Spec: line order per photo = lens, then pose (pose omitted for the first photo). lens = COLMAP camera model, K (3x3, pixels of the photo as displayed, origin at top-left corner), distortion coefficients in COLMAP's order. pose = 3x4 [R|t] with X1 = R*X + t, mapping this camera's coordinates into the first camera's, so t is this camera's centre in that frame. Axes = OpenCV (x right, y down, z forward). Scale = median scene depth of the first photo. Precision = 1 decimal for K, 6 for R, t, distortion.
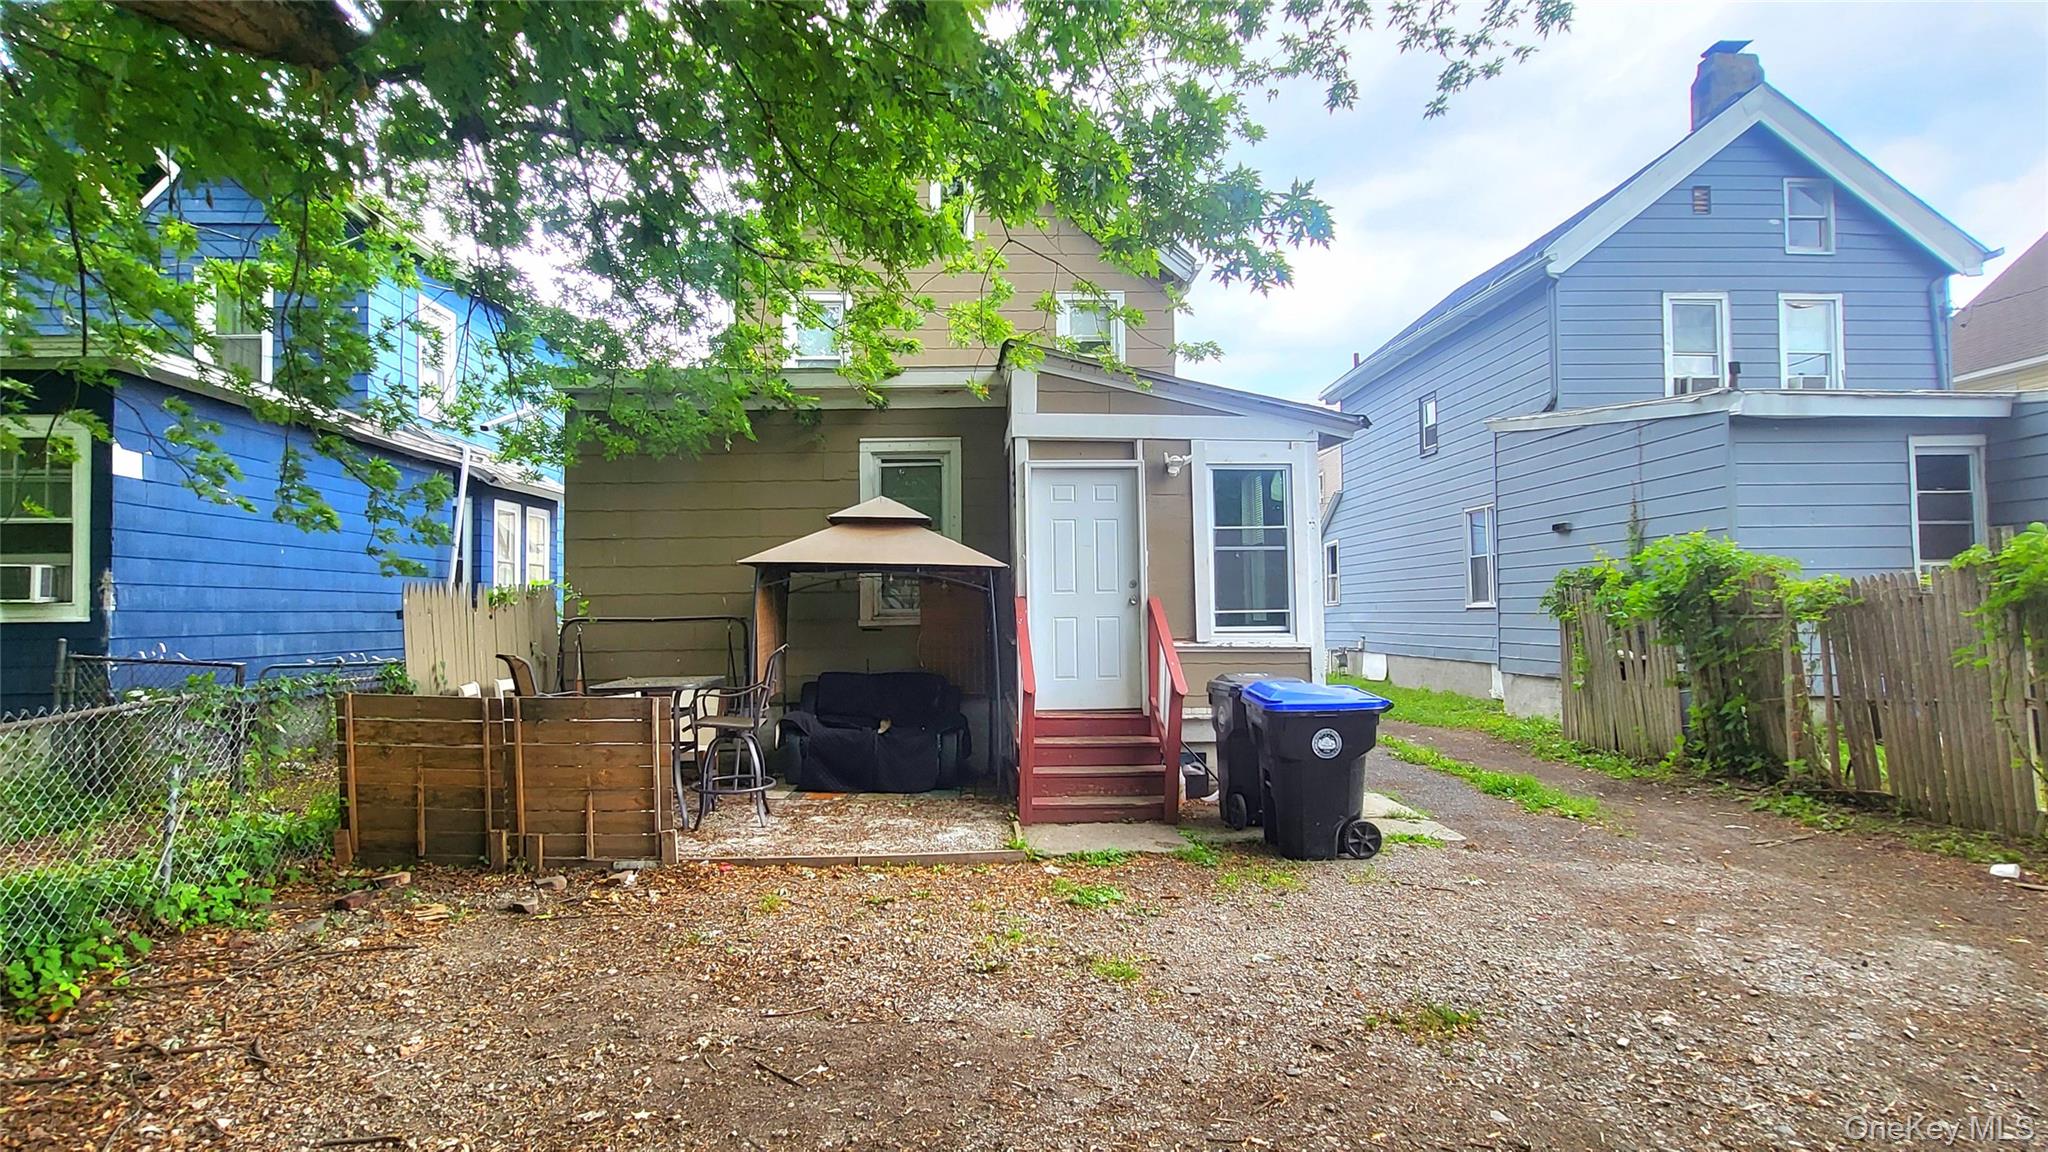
lens RADIAL K [[952.9, 0, 1011.7], [0, 952.9, 586.6], [0, 0, 1]] dist [-0.000433, 0.000052]
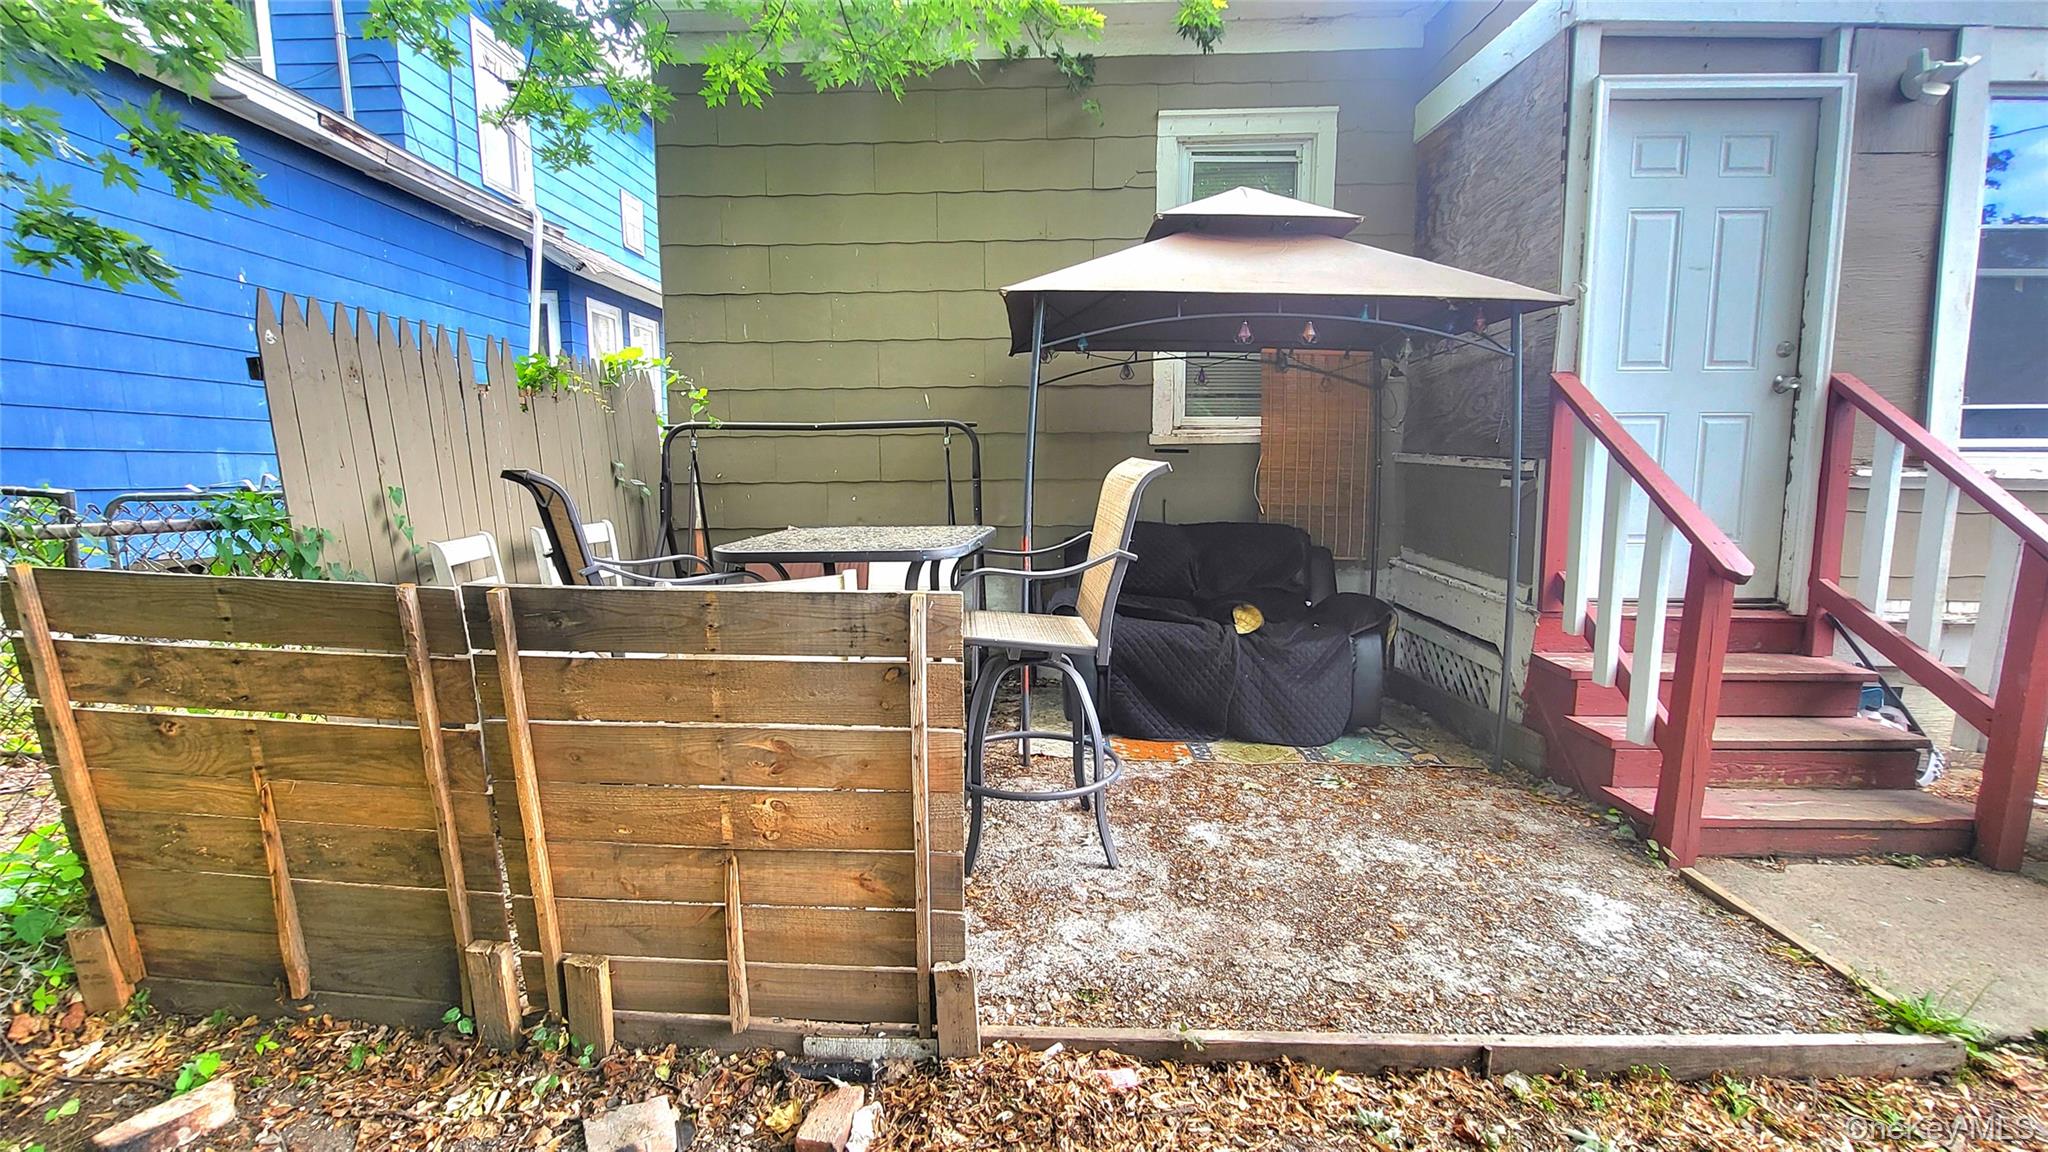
lens RADIAL K [[819.1, 0, 1012.6], [0, 819.1, 571.9], [0, 0, 1]] dist [0.001469, -0.000096]
pose [[0.997666, 0.015471, -0.066511, -0.272323], [-0.005409, 0.988839, 0.148887, 0.057261], [0.068072, -0.148180, 0.986615, 0.615277]]
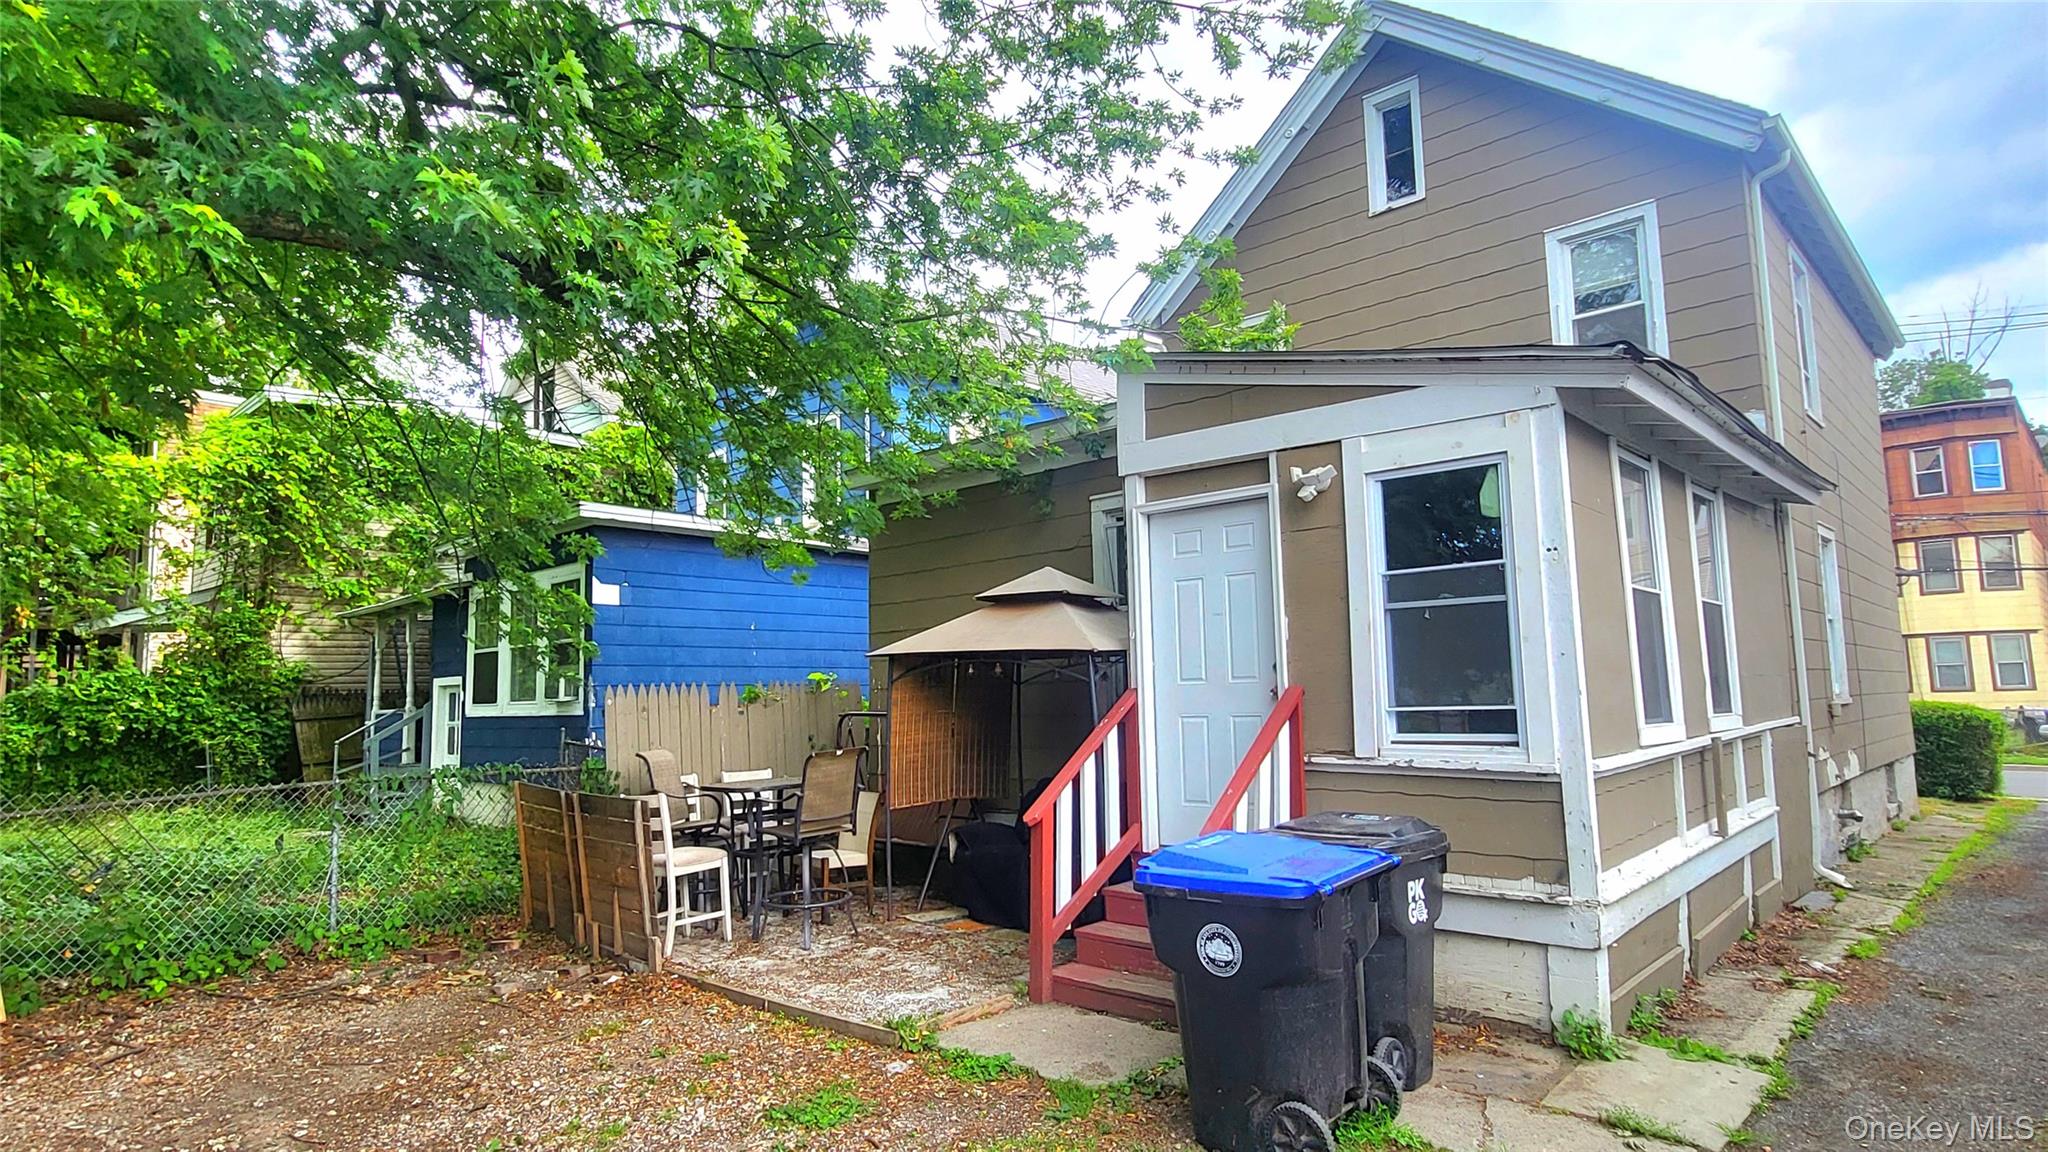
lens RADIAL K [[1087.5, 0, 1079.5], [0, 1087.5, 584.7], [0, 0, 1]] dist [-0.000428, -0.000163]
pose [[0.723732, -0.075588, -0.685929, 0.636362], [0.028750, 0.996423, -0.079470, -0.004008], [0.689482, 0.037795, 0.723316, 0.399079]]
